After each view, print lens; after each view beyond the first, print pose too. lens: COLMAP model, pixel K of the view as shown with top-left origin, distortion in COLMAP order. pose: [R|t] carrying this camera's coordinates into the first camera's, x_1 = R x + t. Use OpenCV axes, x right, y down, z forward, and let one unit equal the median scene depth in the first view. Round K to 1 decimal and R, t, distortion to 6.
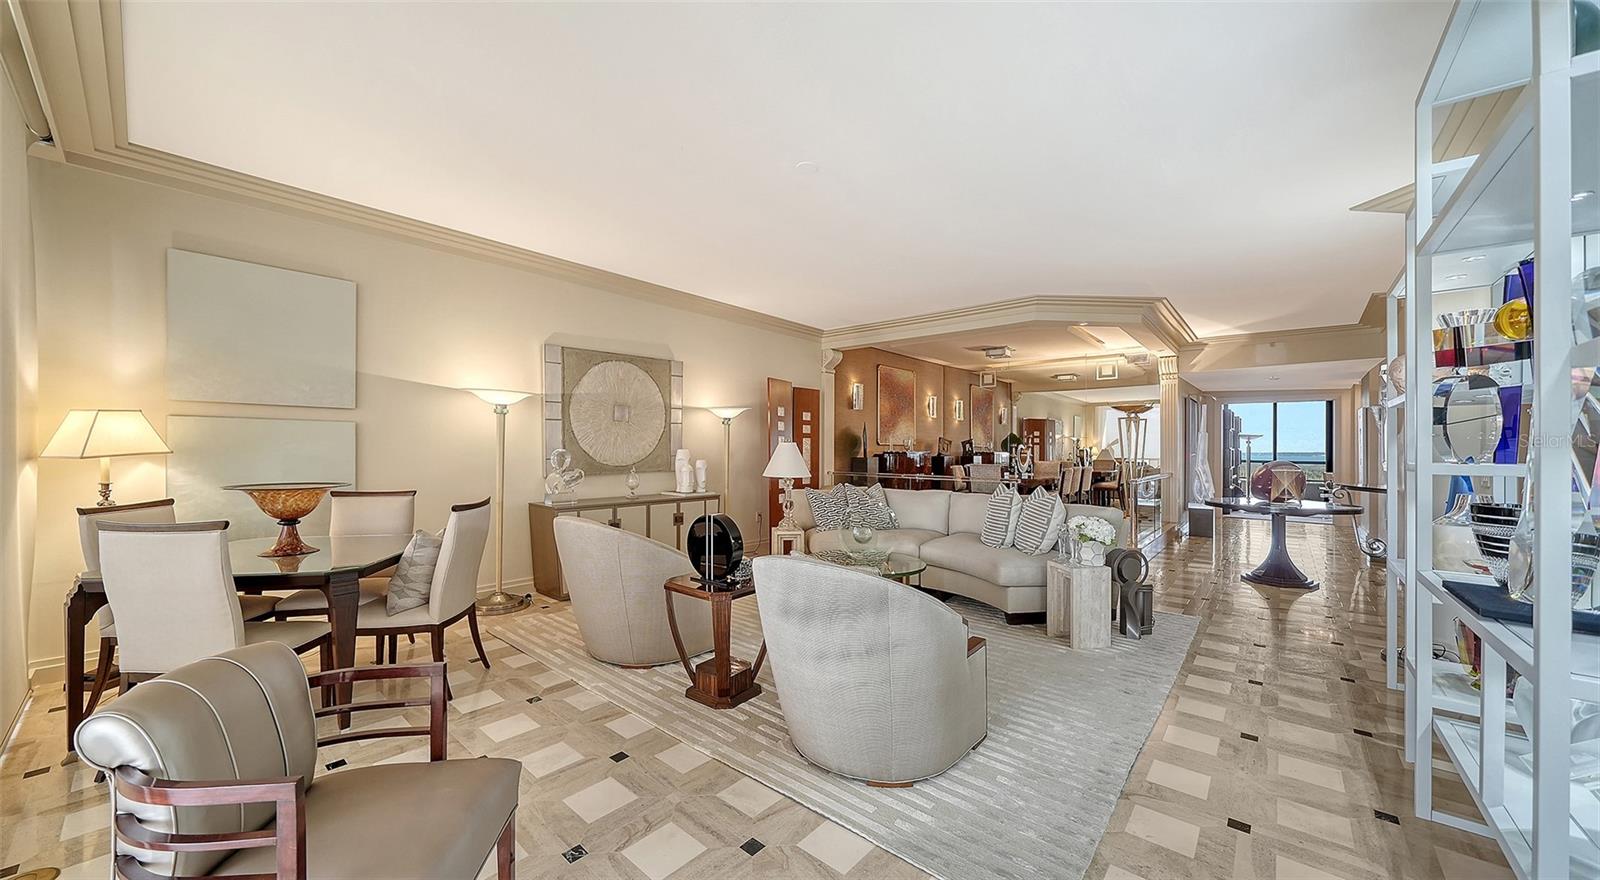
lens RADIAL K [[553.6, 0, 801.1], [0, 553.6, 441.2], [0, 0, 1]] dist [-0.008716, -0.000470]
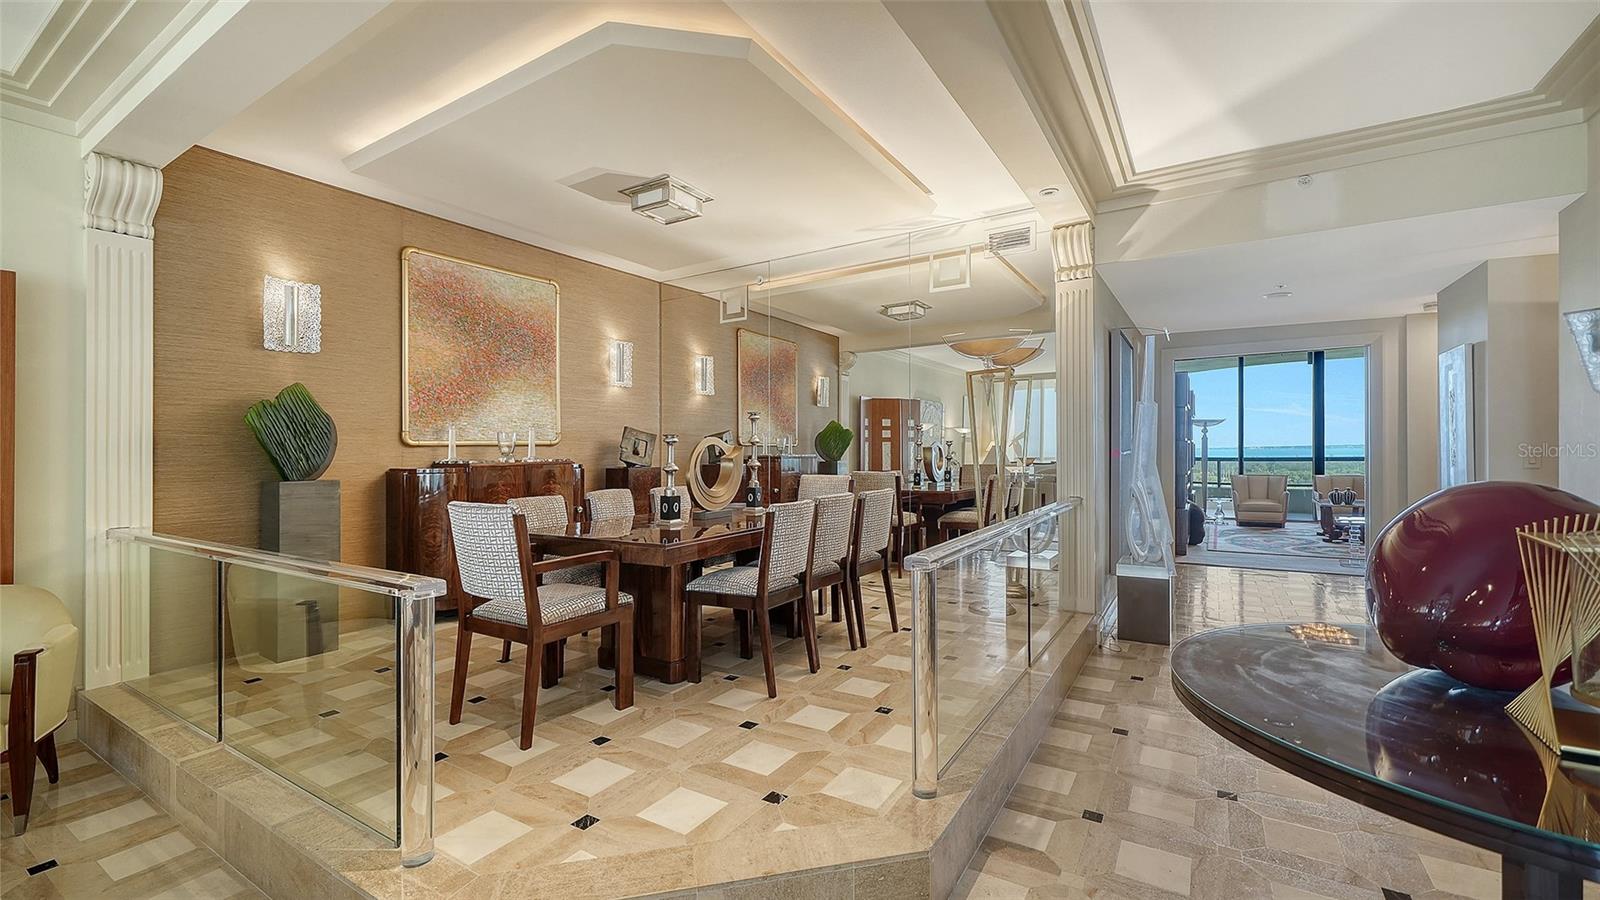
lens RADIAL K [[656.7, 0, 803.4], [0, 656.7, 457.3], [0, 0, 1]] dist [0.006825, -0.000452]
pose [[0.986807, -0.021990, 0.160398, 0.534977], [0.018423, 0.999550, 0.023692, 0.012917], [-0.160847, -0.020424, 0.986768, 0.750866]]
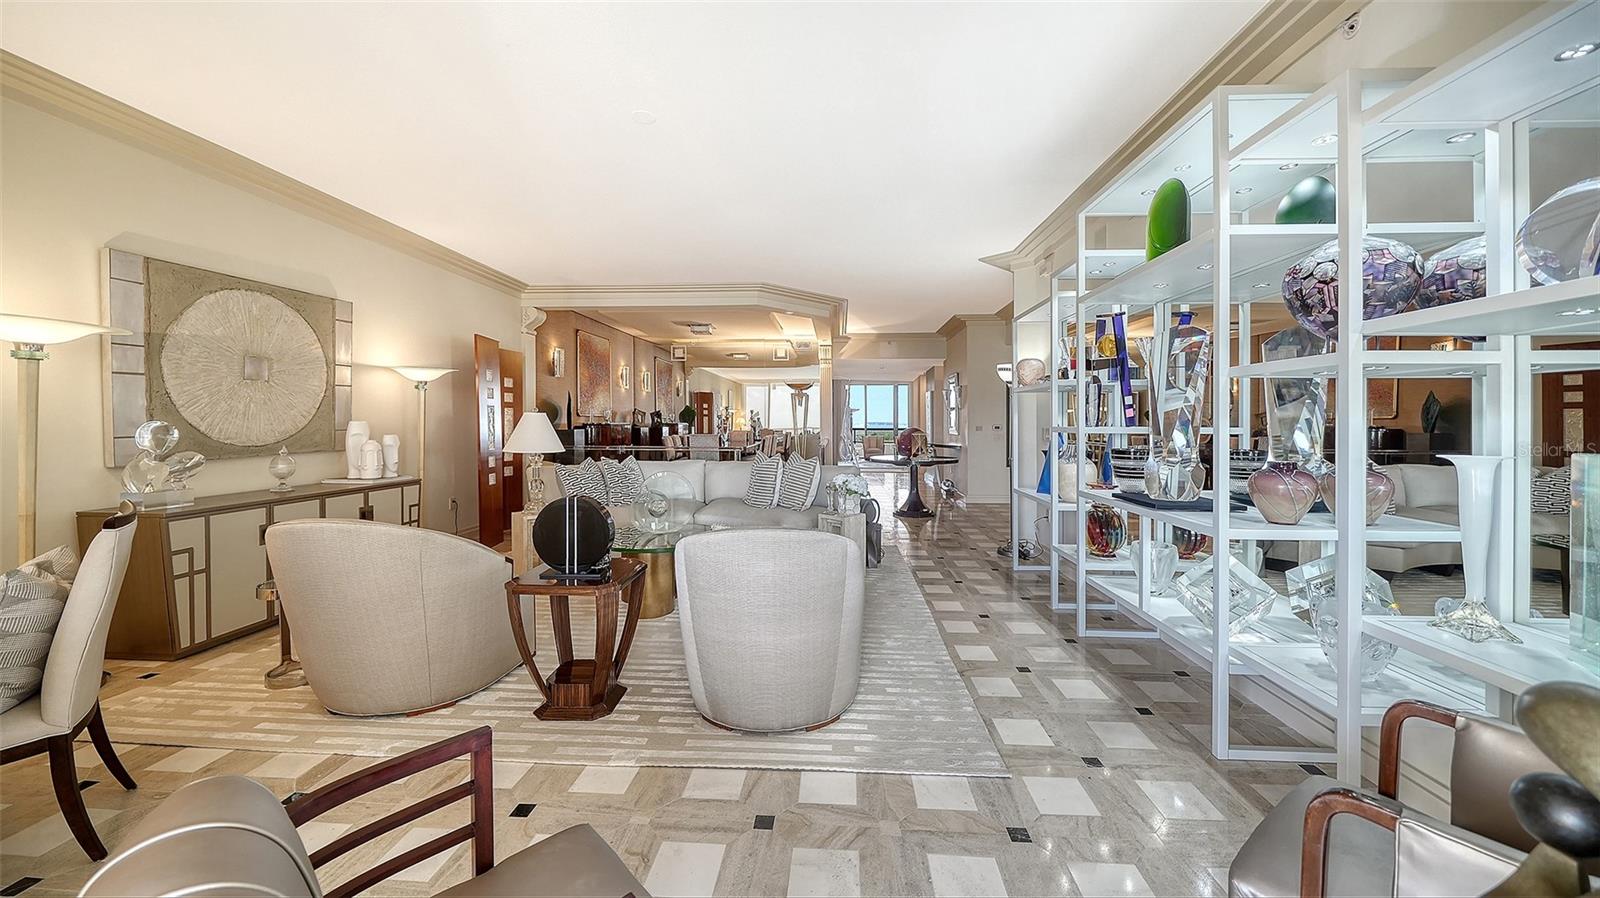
lens RADIAL K [[553.6, 0, 801.8], [0, 553.6, 415.8], [0, 0, 1]] dist [-0.008716, -0.000470]
pose [[0.797324, 0.001801, 0.603548, -0.185447], [-0.004917, 0.999982, 0.003512, 0.002112], [-0.603531, -0.005768, 0.797319, 0.053045]]
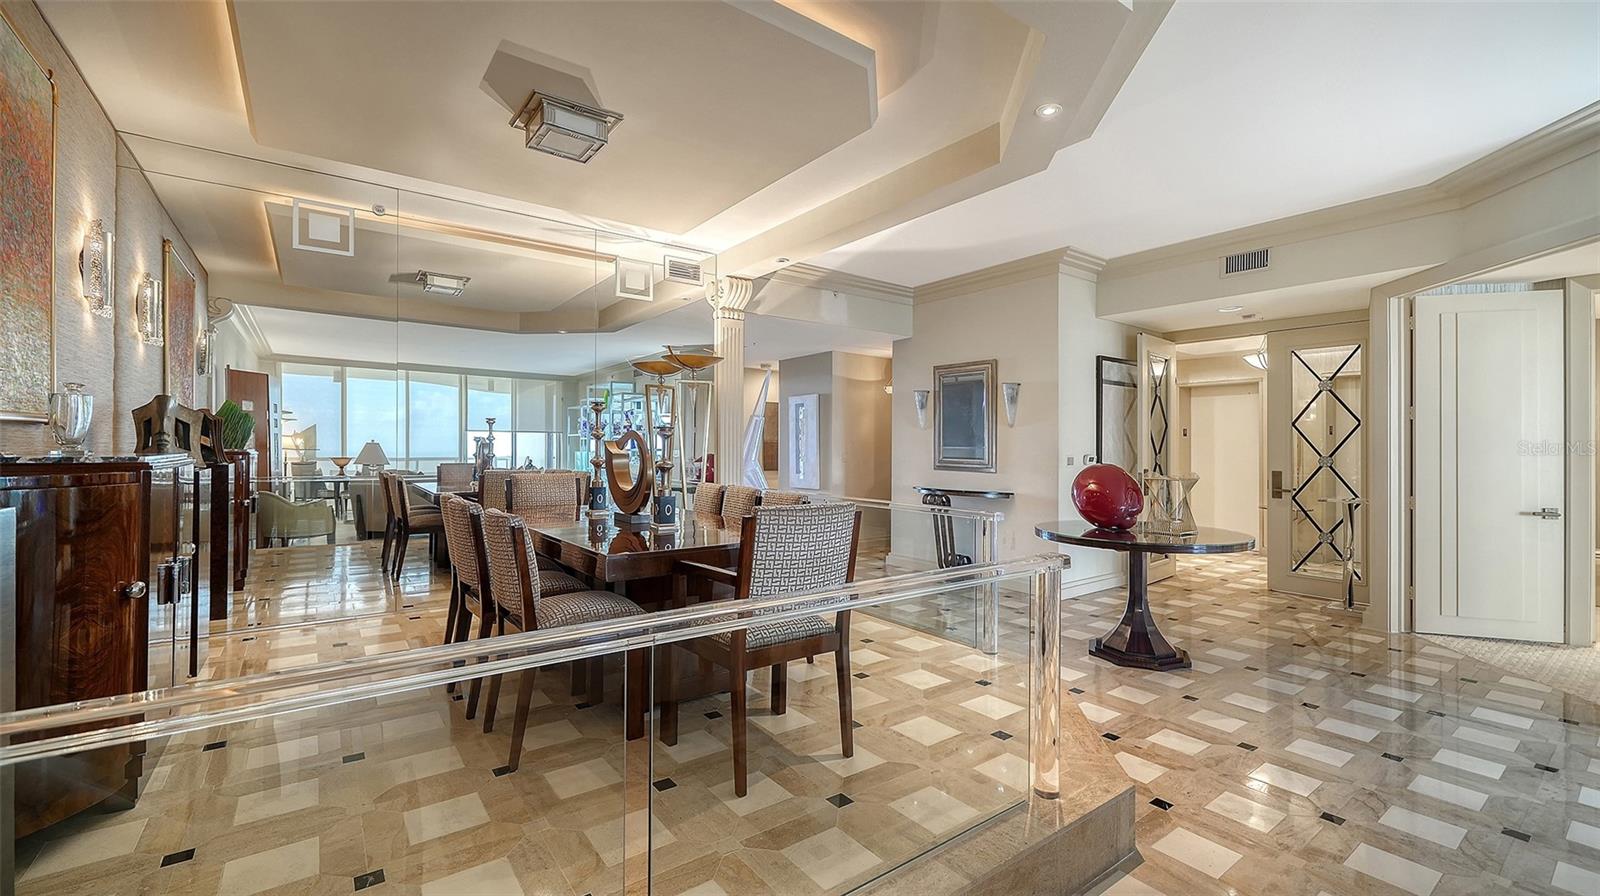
lens RADIAL K [[656.7, 0, 803.5], [0, 656.7, 449.3], [0, 0, 1]] dist [0.006825, -0.000452]
pose [[0.212497, -0.009475, 0.977116, 0.049070], [-0.017133, 0.999763, 0.013421, 0.013351], [-0.977011, -0.019593, 0.212285, 1.118071]]
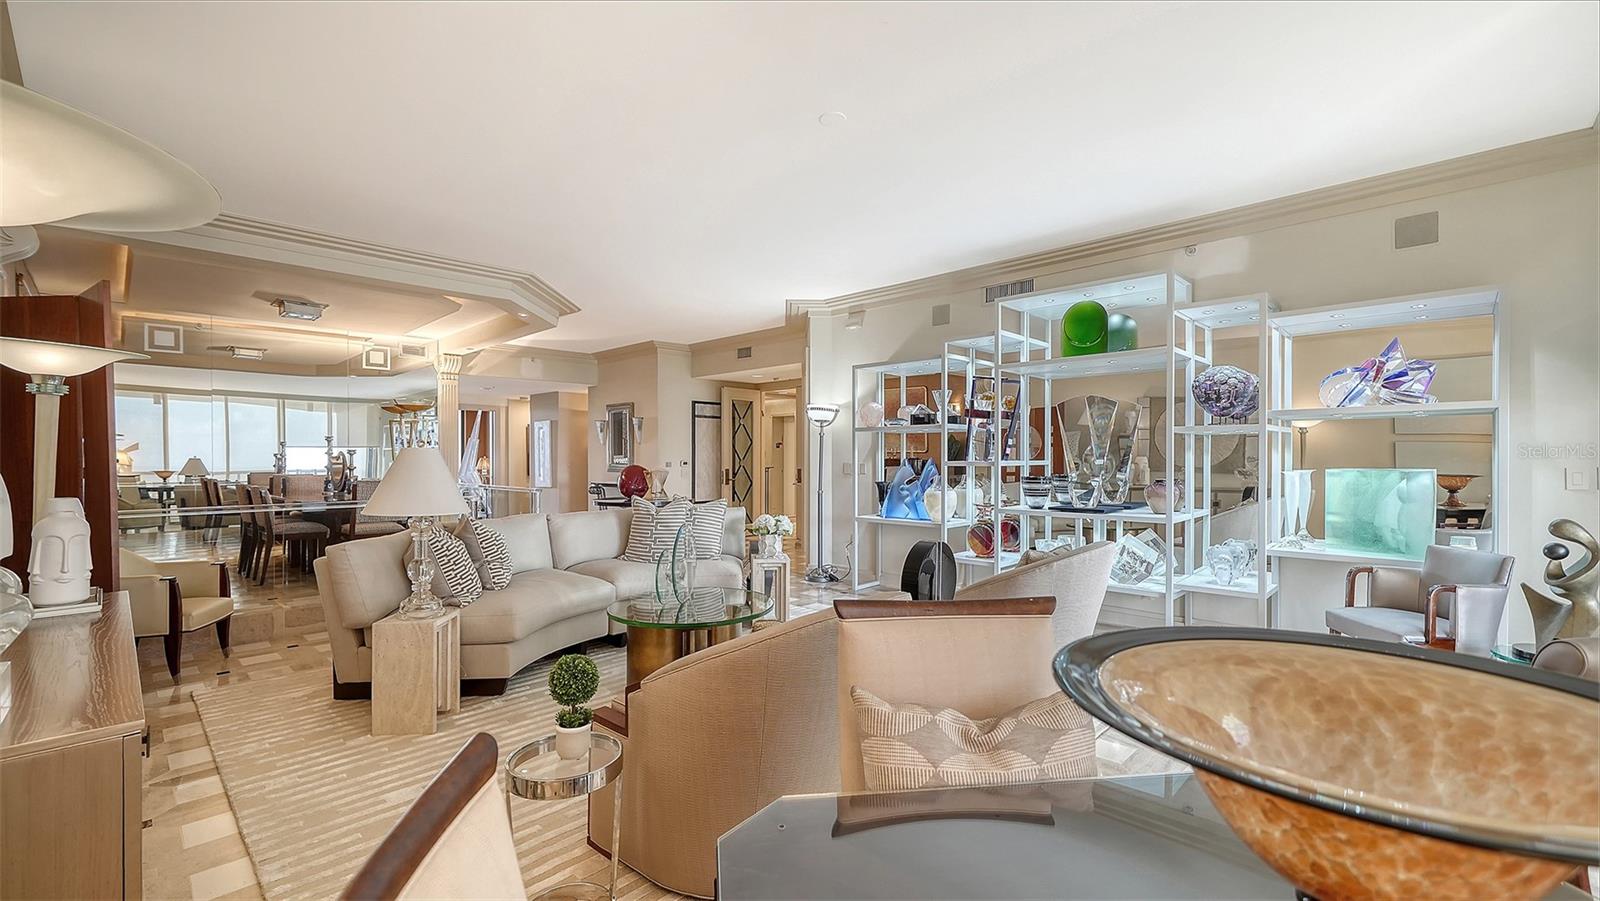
lens RADIAL K [[656.7, 0, 797.7], [0, 656.7, 459.6], [0, 0, 1]] dist [0.006825, -0.000452]
pose [[0.050404, -0.011417, 0.998664, -0.531453], [-0.007602, 0.999901, 0.011815, 0.003114], [-0.998700, -0.008187, 0.050312, 0.537784]]
